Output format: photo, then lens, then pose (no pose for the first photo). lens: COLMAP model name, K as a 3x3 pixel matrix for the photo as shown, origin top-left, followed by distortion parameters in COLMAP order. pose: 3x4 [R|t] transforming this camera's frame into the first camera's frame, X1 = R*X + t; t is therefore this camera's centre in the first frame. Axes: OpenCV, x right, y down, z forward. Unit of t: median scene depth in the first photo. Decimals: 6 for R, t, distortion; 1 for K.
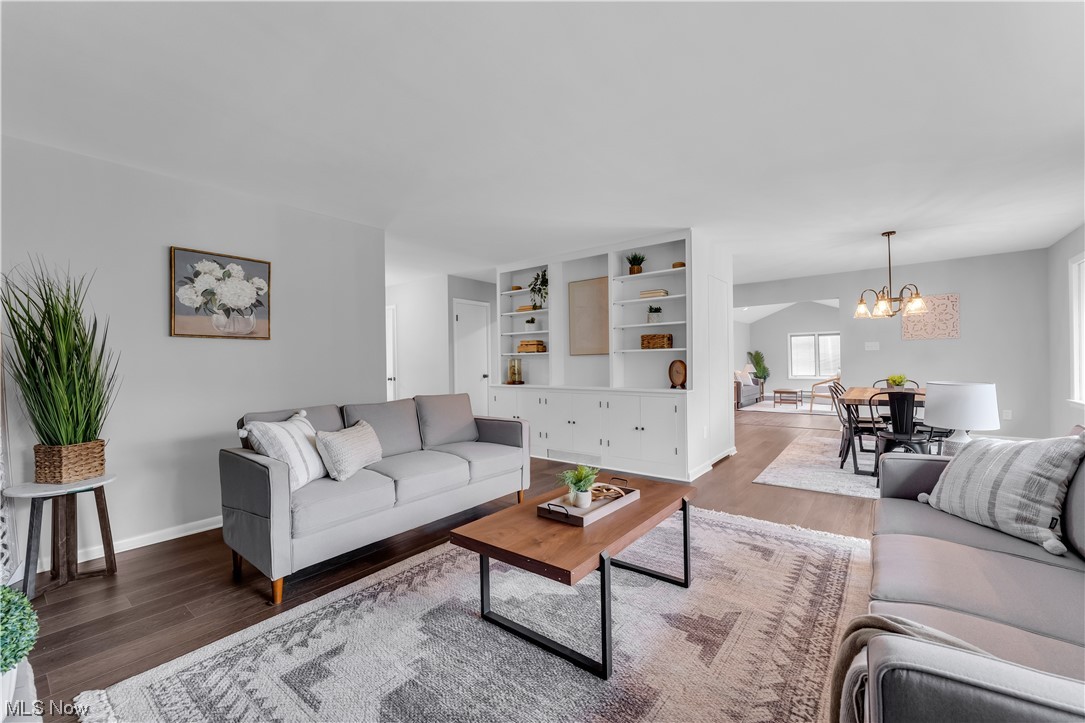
lens RADIAL K [[442.2, 0, 542.2], [0, 442.2, 360.4], [0, 0, 1]] dist [0.002076, -0.000584]
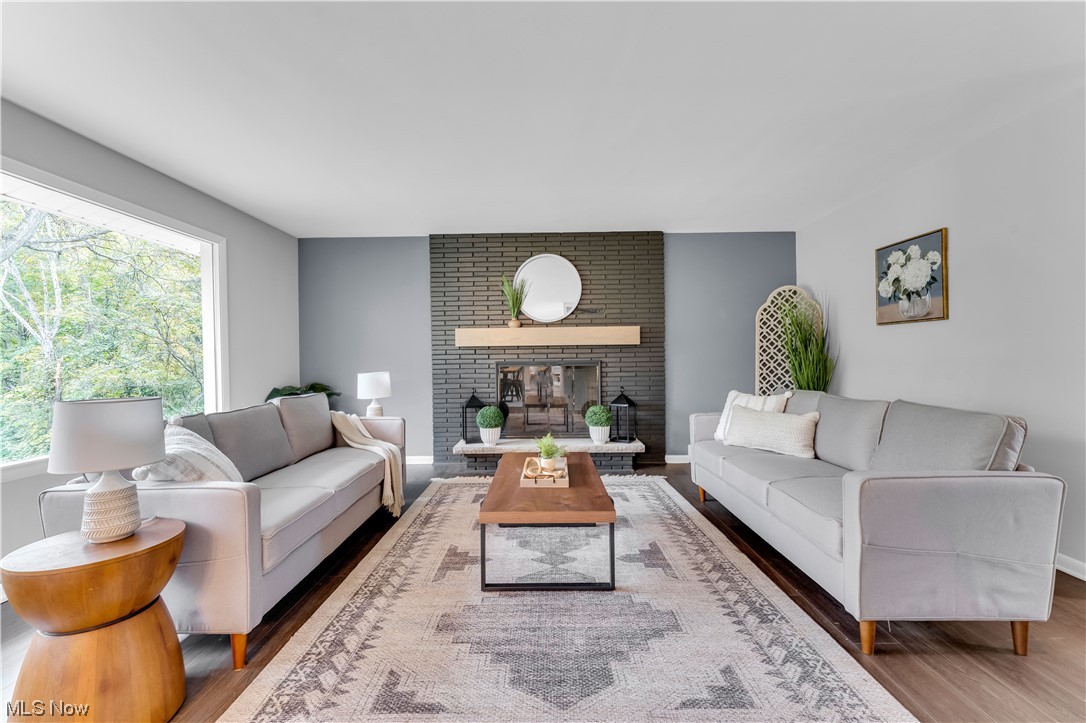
lens RADIAL K [[442.6, 0, 541.9], [0, 442.6, 360.1], [0, 0, 1]] dist [0.002076, -0.000584]
pose [[-0.789811, 0.027999, -0.612710, 0.556021], [0.027130, 0.999575, 0.010706, 0.001762], [0.612749, -0.008167, -0.790235, 1.273388]]
